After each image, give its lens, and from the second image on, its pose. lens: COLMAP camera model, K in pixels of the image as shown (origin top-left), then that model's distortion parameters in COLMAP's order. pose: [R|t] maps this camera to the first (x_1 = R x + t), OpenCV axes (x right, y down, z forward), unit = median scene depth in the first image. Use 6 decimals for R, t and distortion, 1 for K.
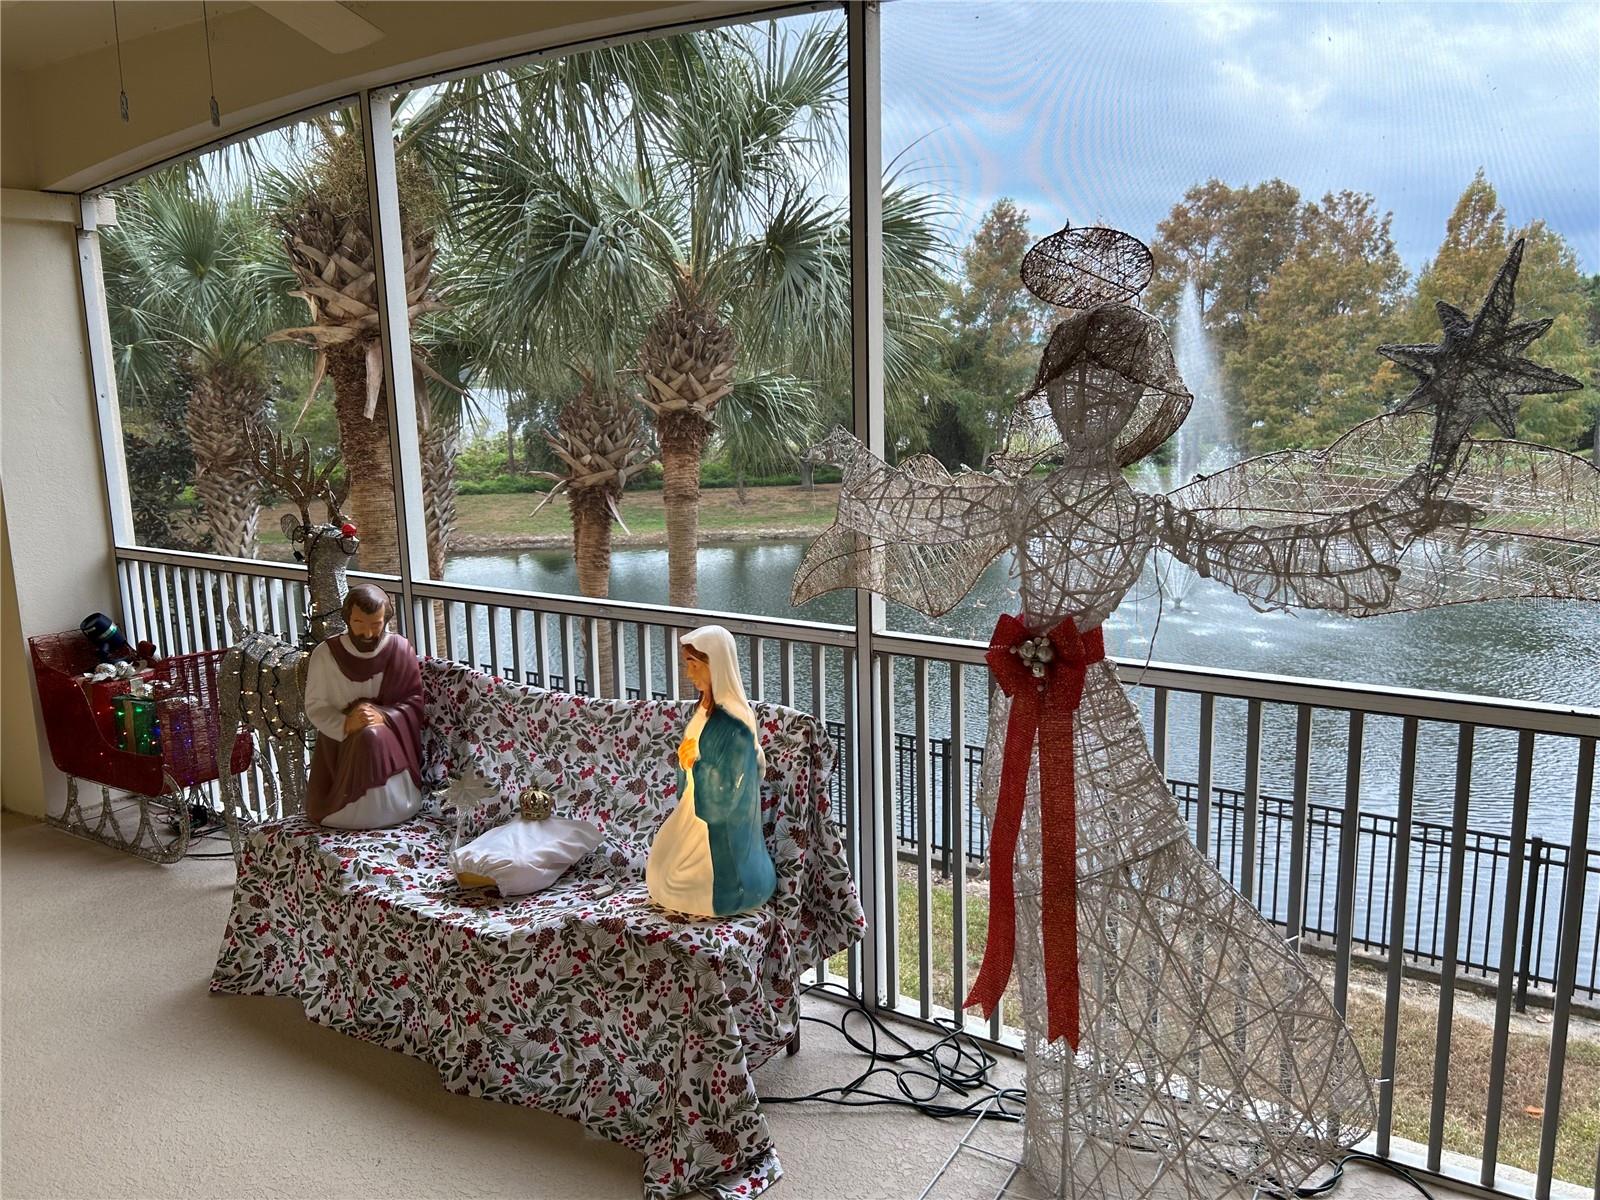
lens RADIAL K [[1200.7, 0, 802.3], [0, 1200.7, 594.3], [0, 0, 1]] dist [0.041835, -0.060289]
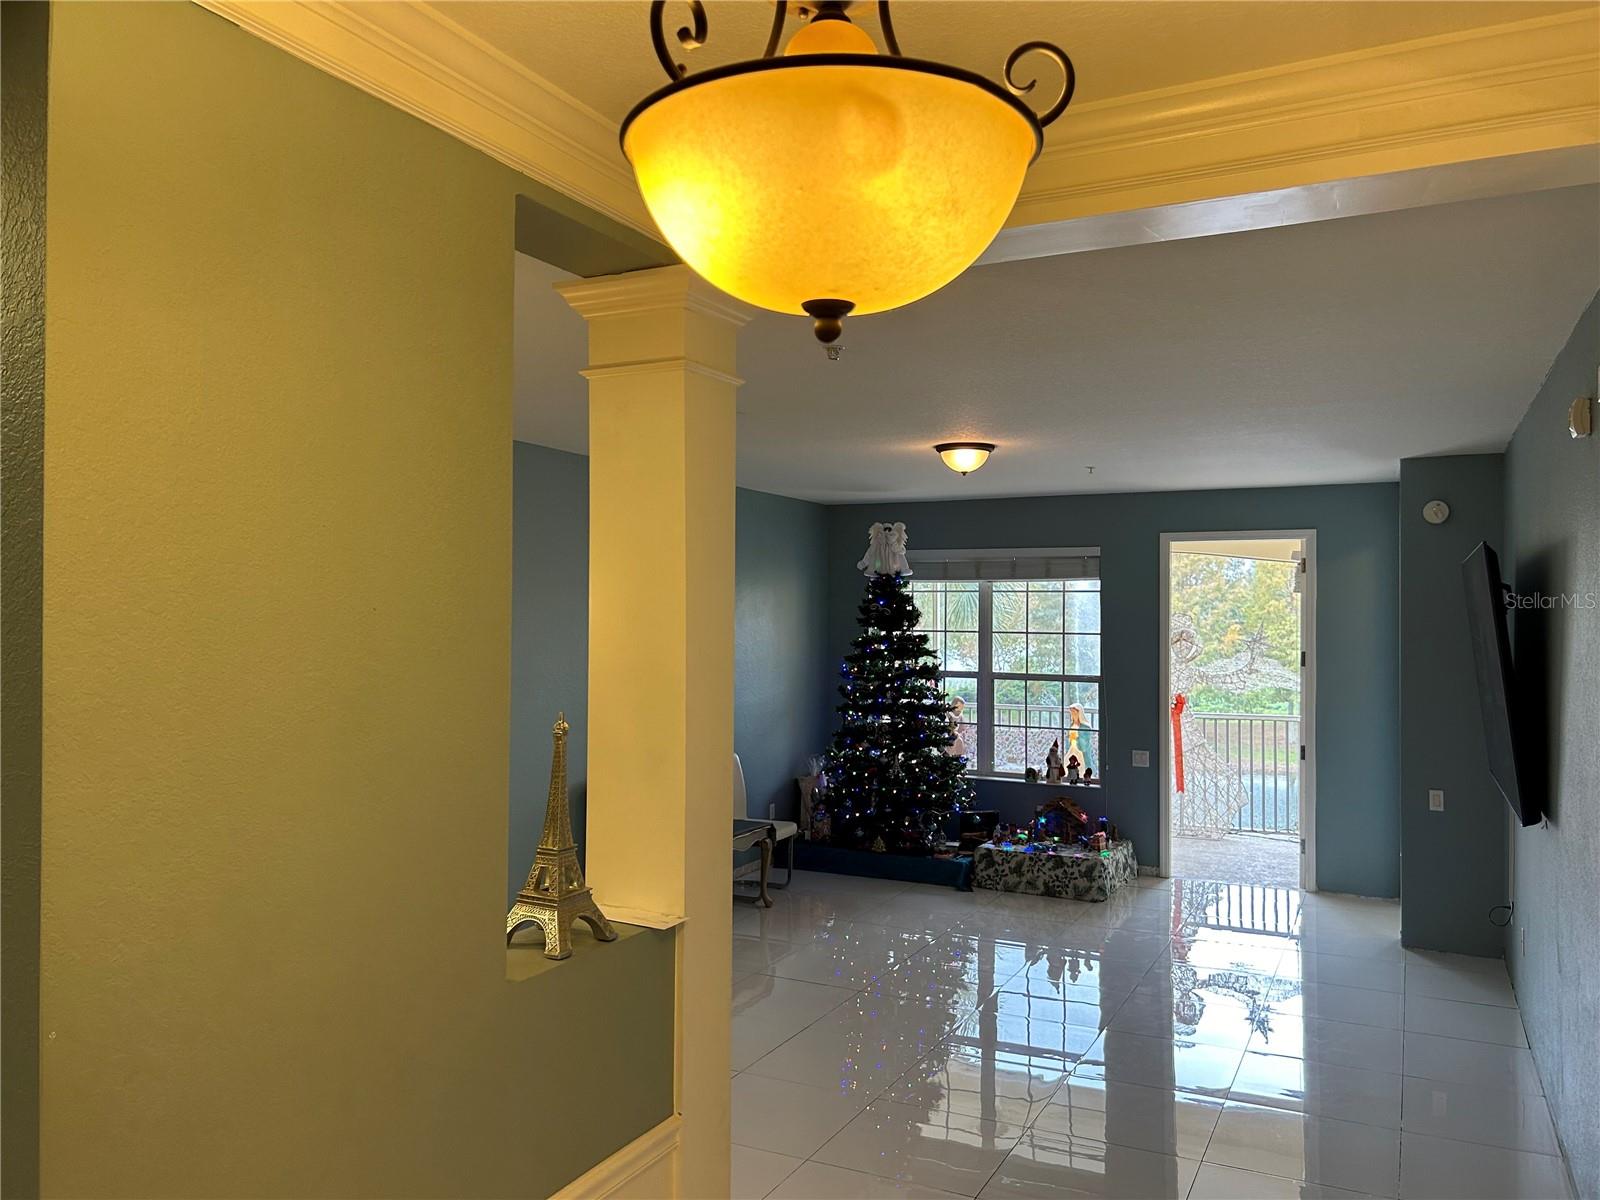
lens RADIAL K [[1200.7, 0, 803.2], [0, 1200.7, 597.5], [0, 0, 1]] dist [0.041835, -0.060289]
pose [[0.994678, 0.022879, 0.100462, -0.948985], [-0.002238, 0.979602, -0.200933, 0.331650], [-0.103010, 0.199639, 0.974440, -1.934473]]
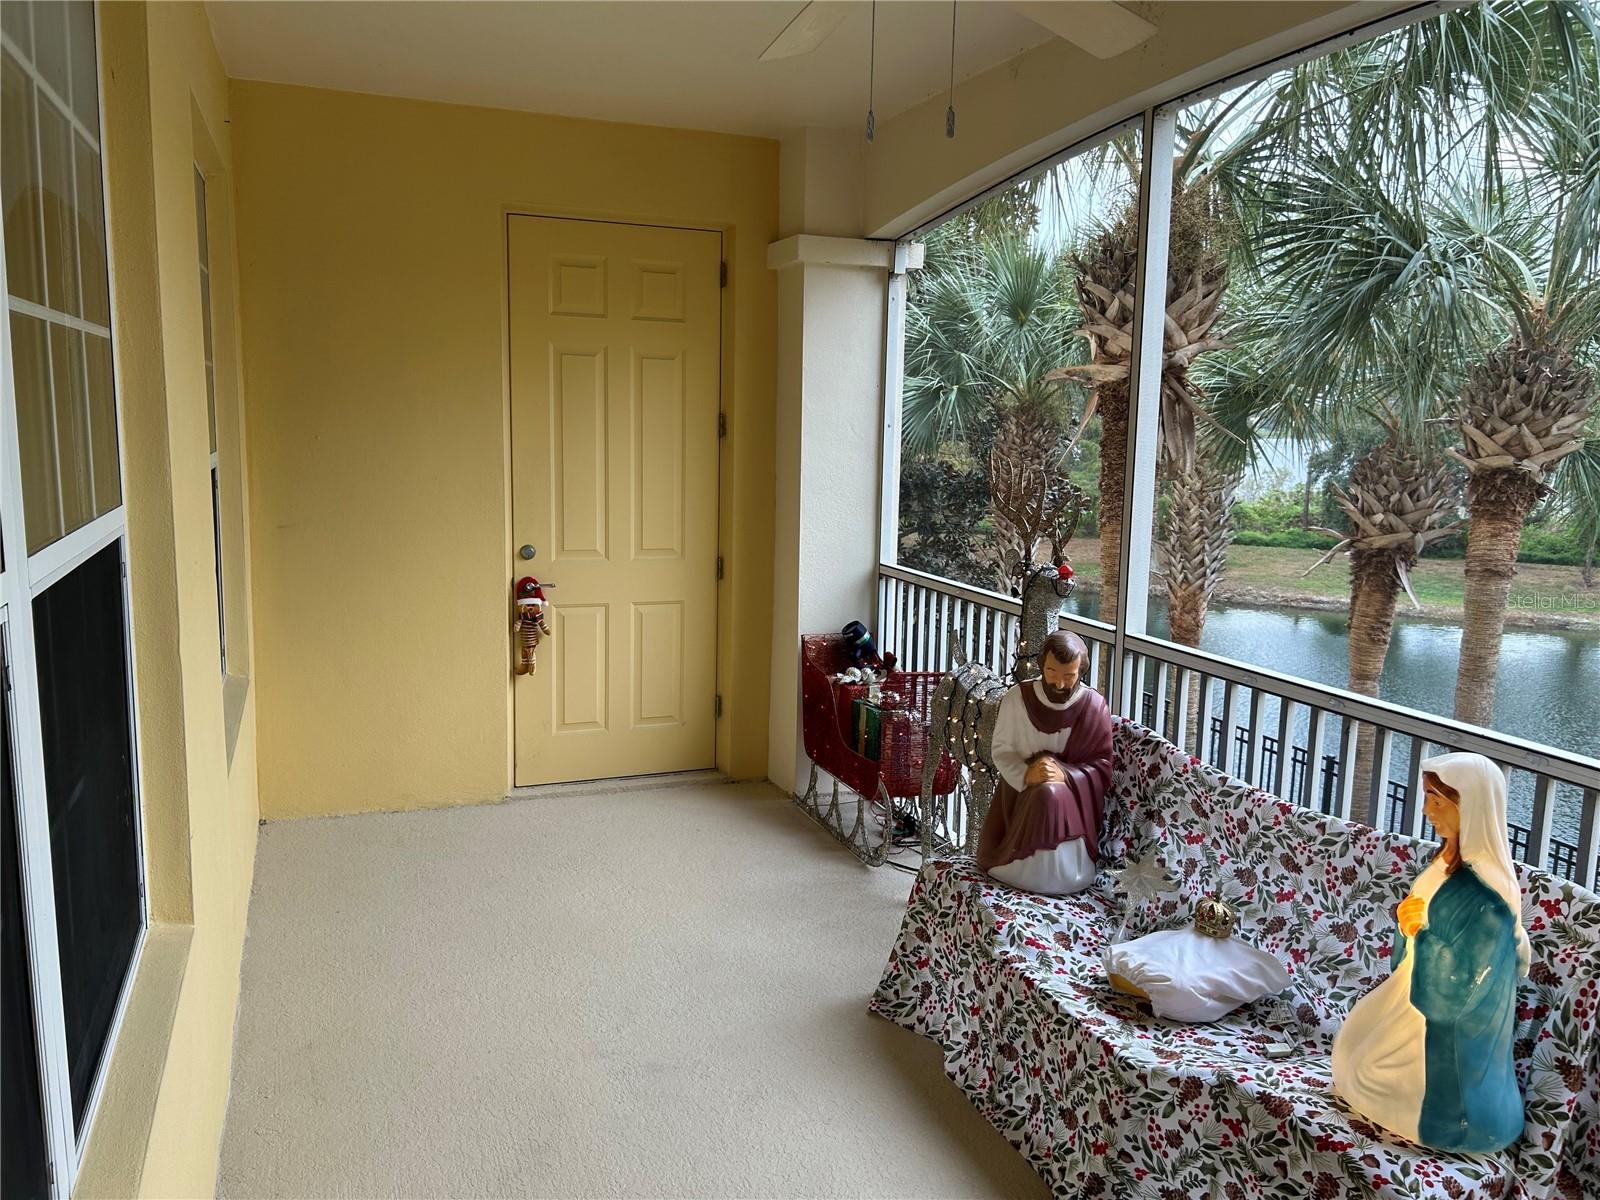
lens RADIAL K [[1200.7, 0, 804.7], [0, 1200.7, 592.8], [0, 0, 1]] dist [0.041835, -0.060289]
pose [[0.805825, 0.118229, -0.580230, 0.009097], [-0.140578, 0.990048, 0.006500, -0.012956], [0.575225, 0.076330, 0.814426, 0.107478]]
